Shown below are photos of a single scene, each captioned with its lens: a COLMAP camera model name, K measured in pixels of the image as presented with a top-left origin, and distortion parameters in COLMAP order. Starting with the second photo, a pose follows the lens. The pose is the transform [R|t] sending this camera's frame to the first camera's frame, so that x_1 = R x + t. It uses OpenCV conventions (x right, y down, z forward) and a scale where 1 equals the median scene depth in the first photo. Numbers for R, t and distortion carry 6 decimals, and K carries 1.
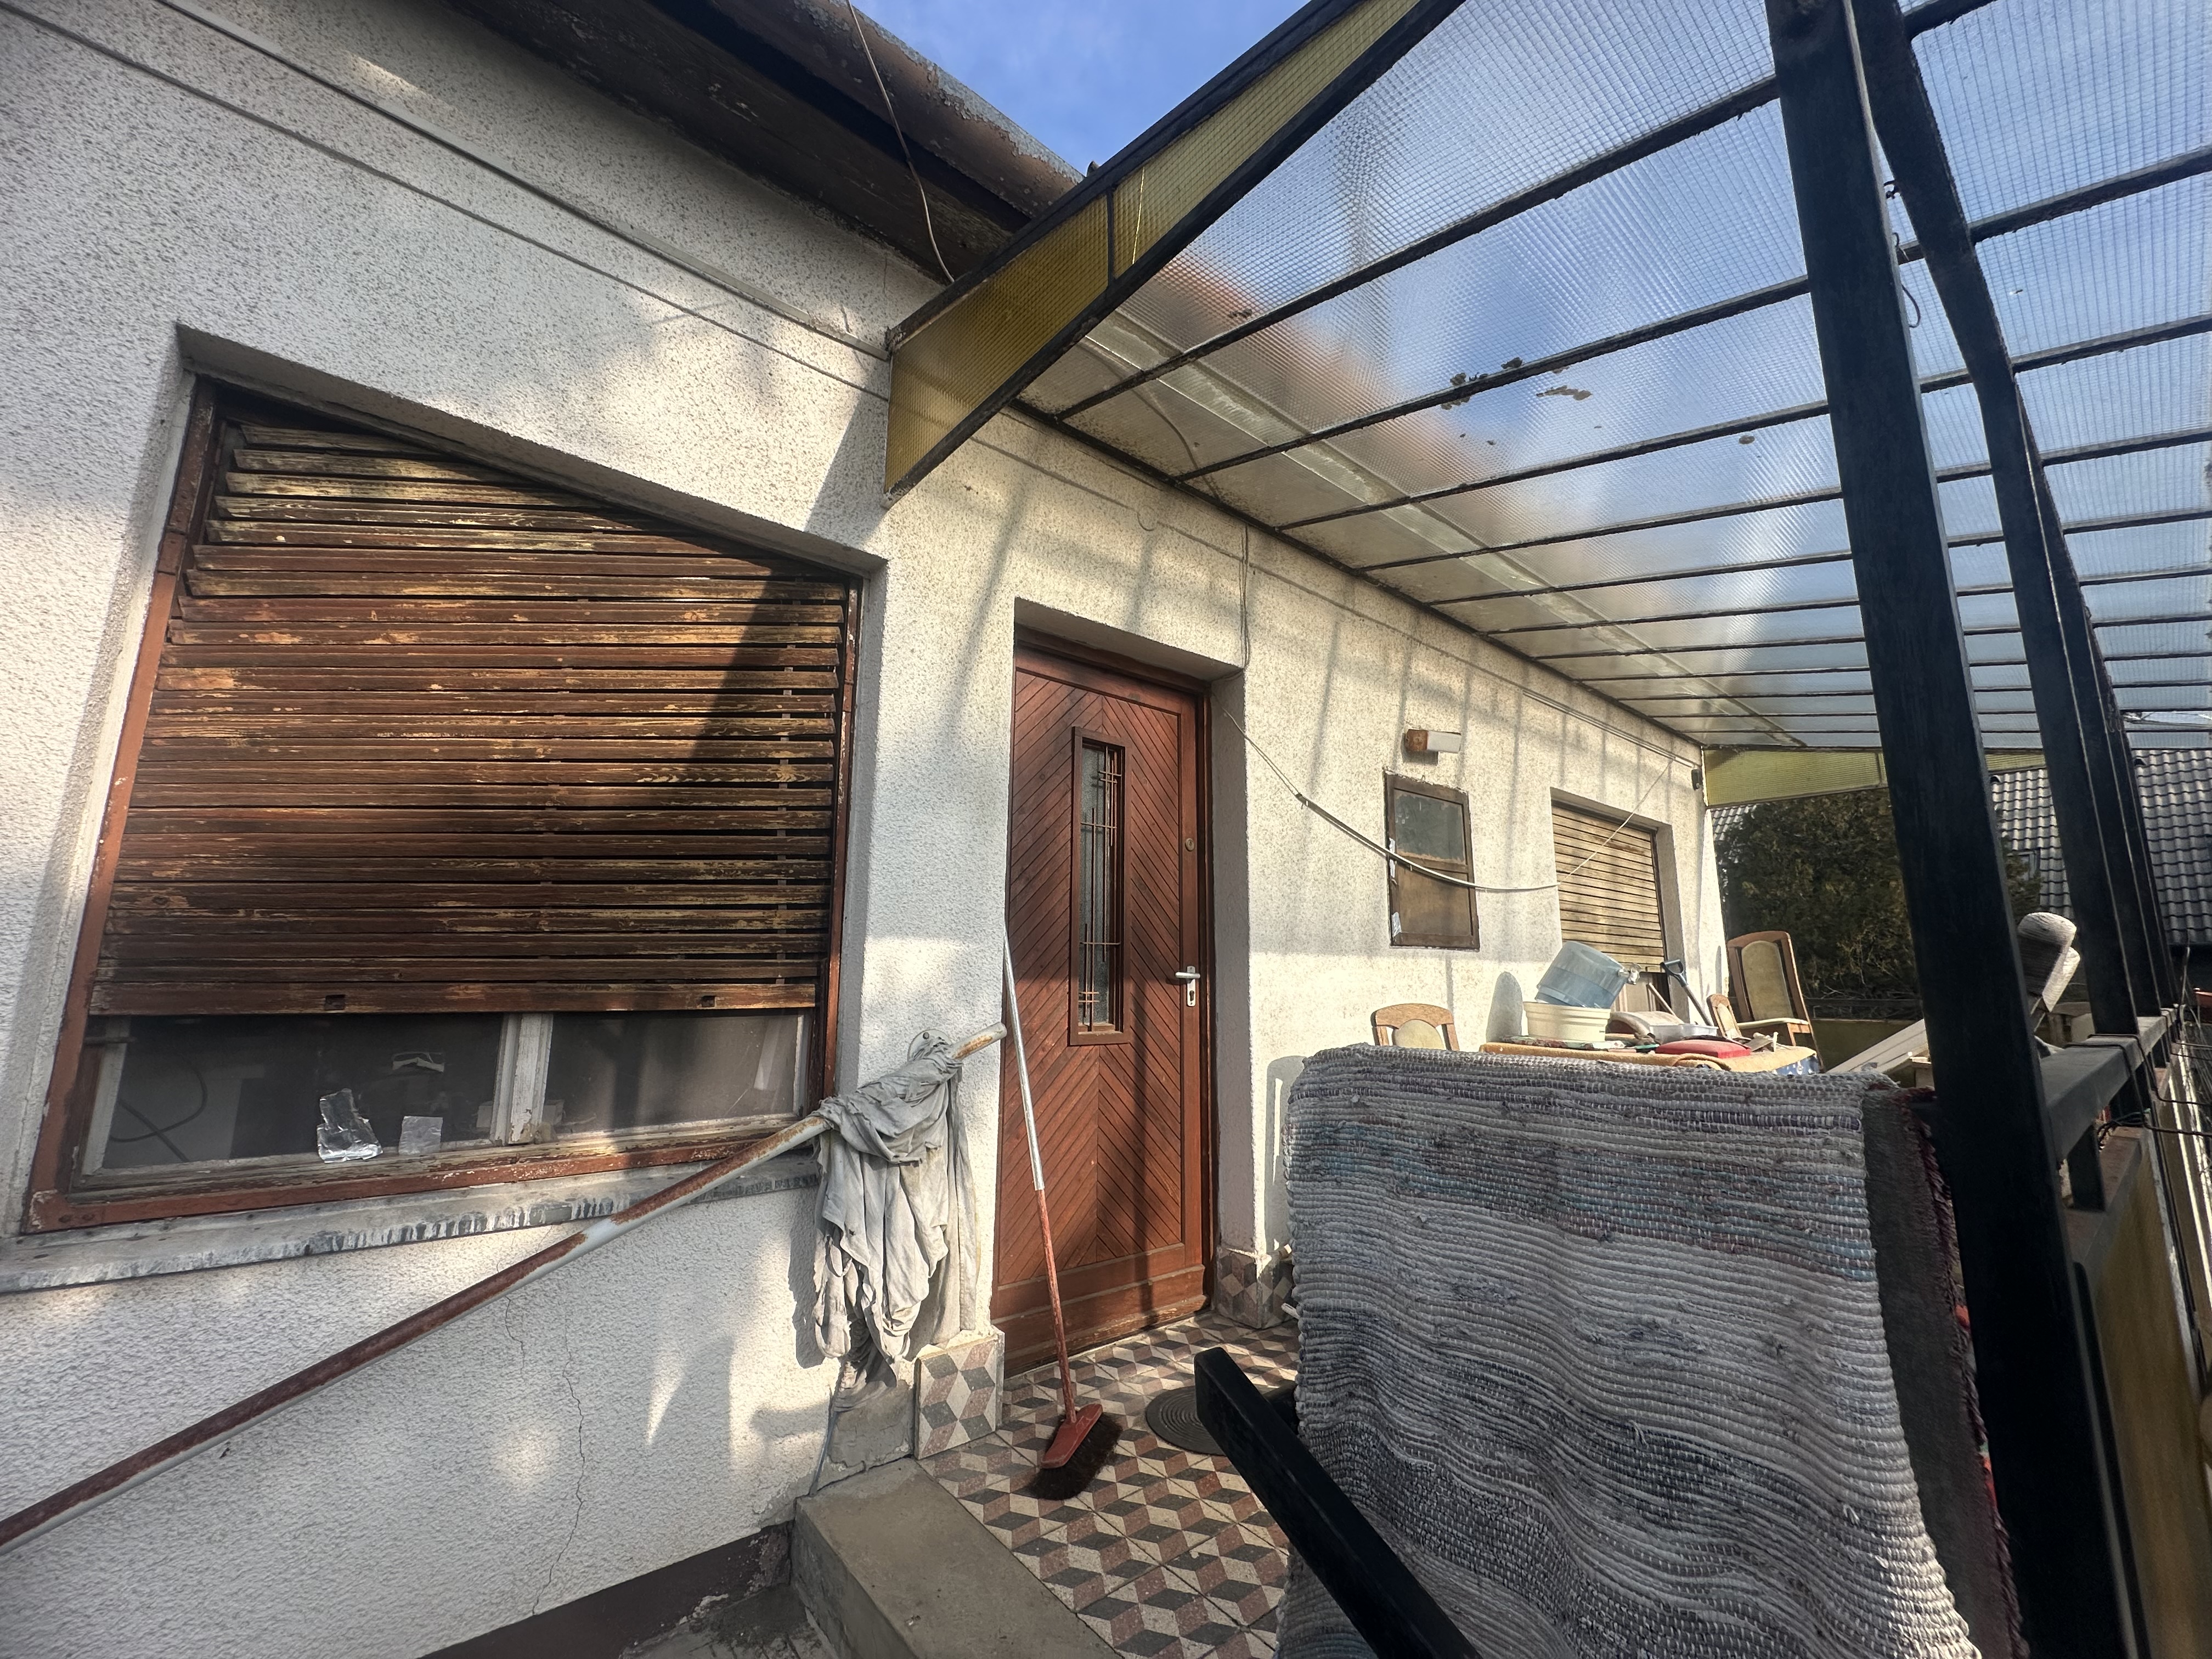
lens RADIAL K [[866.7, 0, 1107.0], [0, 866.7, 823.1], [0, 0, 1]] dist [-0.008047, 0.000677]
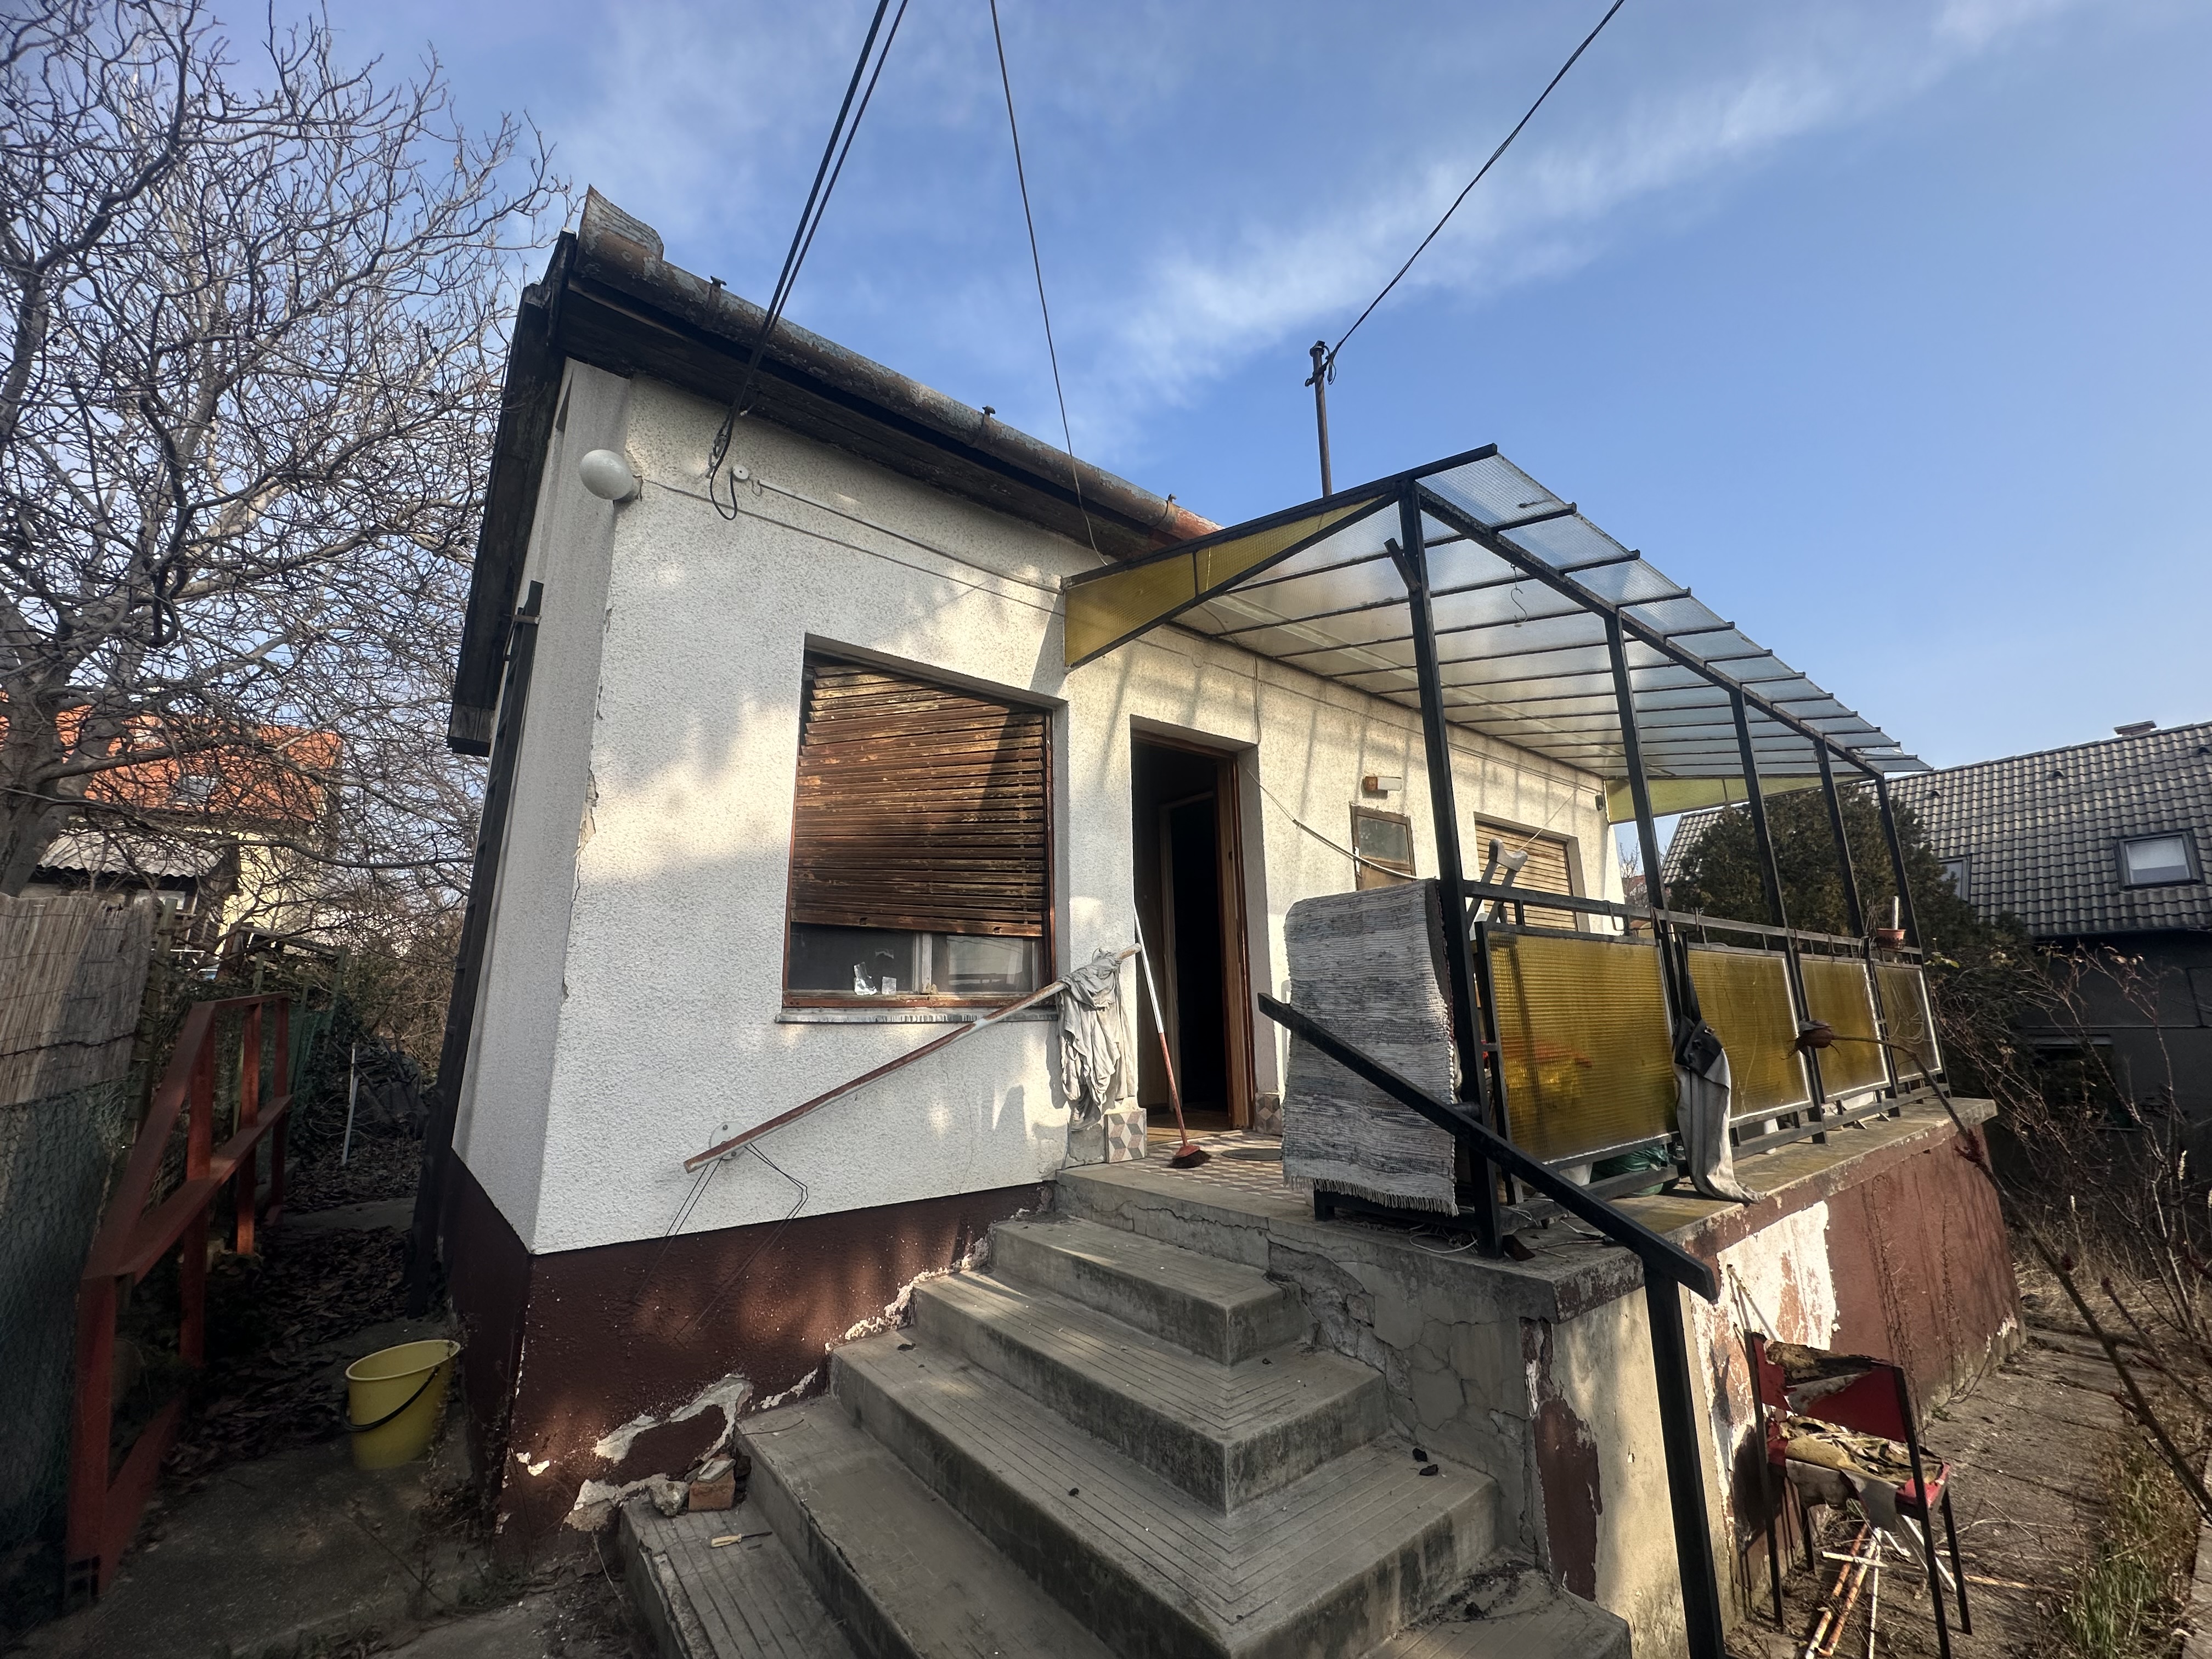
lens RADIAL K [[866.7, 0, 1104.0], [0, 866.7, 829.1], [0, 0, 1]] dist [-0.008047, 0.000677]
pose [[0.999384, -0.032398, -0.013497, -0.160032], [0.031798, 0.998590, -0.042504, 0.058395], [0.014855, 0.042049, 0.999005, -0.884317]]
